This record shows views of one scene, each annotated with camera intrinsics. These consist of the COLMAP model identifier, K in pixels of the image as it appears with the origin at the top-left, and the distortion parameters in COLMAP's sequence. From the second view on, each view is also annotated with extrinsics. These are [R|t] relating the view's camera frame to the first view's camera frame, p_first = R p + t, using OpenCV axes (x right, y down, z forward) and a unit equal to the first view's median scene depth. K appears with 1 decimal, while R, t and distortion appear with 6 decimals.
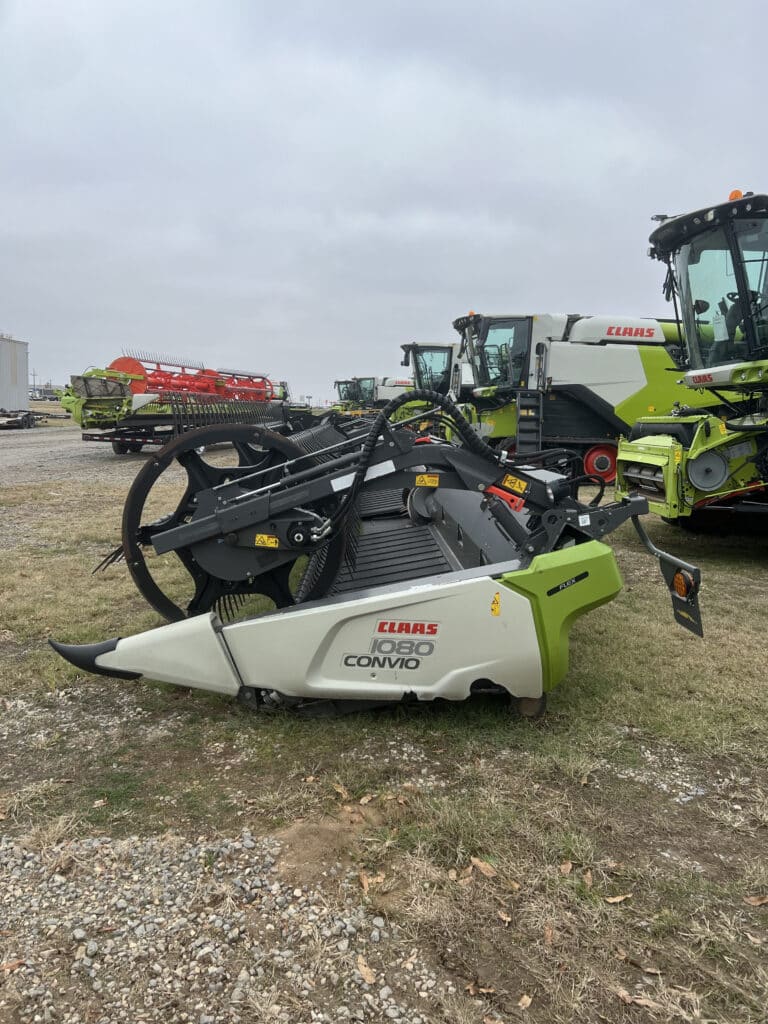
lens RADIAL K [[770.7, 0, 384.0], [0, 770.7, 512.0], [0, 0, 1]] dist [0.116662, -0.230692]
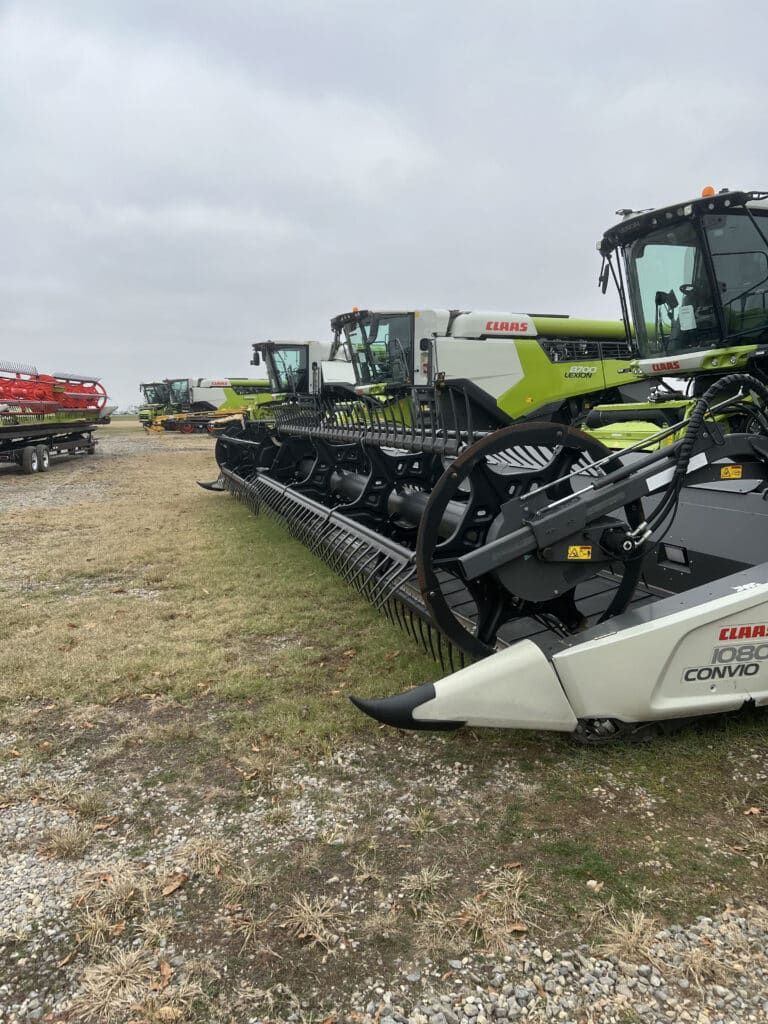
lens RADIAL K [[770.7, 0, 384.0], [0, 770.7, 512.0], [0, 0, 1]] dist [0.116662, -0.230692]
pose [[0.959413, -0.078638, 0.270818, -0.278805], [0.078474, 0.996850, 0.011452, -0.016940], [-0.270865, 0.010265, 0.962562, 0.094433]]
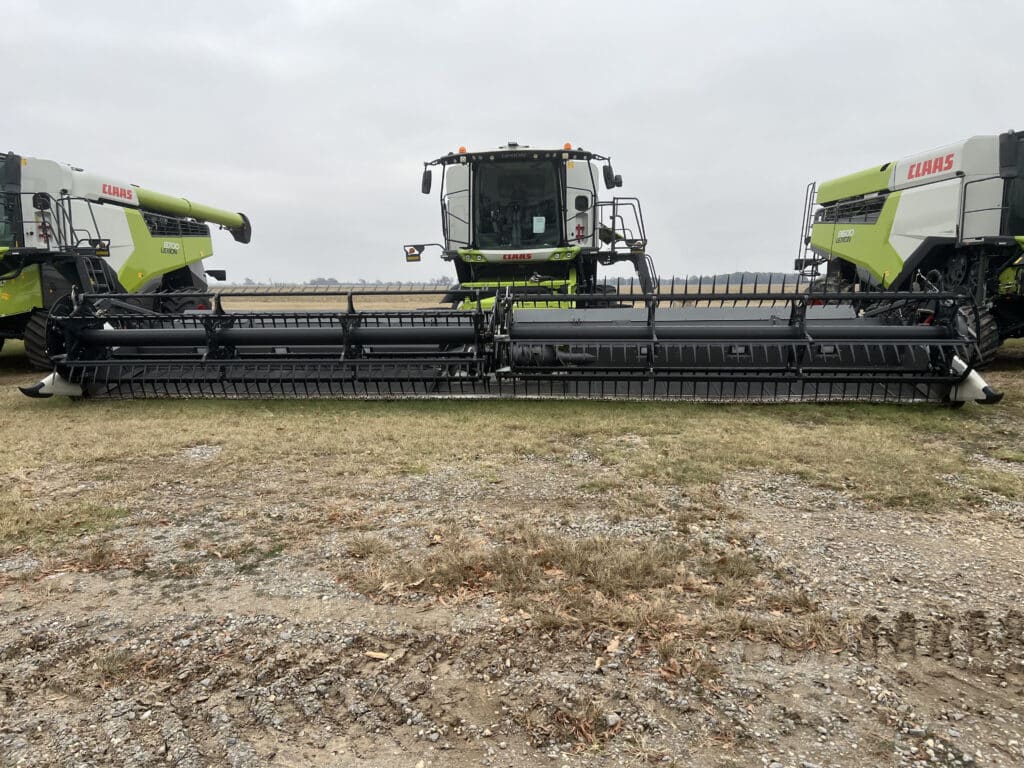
lens RADIAL K [[770.7, 0, 512.0], [0, 770.7, 384.0], [0, 0, 1]] dist [0.116662, -0.230692]
pose [[0.071292, -0.153500, 0.985574, -1.169881], [0.135606, 0.980405, 0.142886, -0.151190], [-0.988195, 0.123464, 0.090710, 0.950038]]
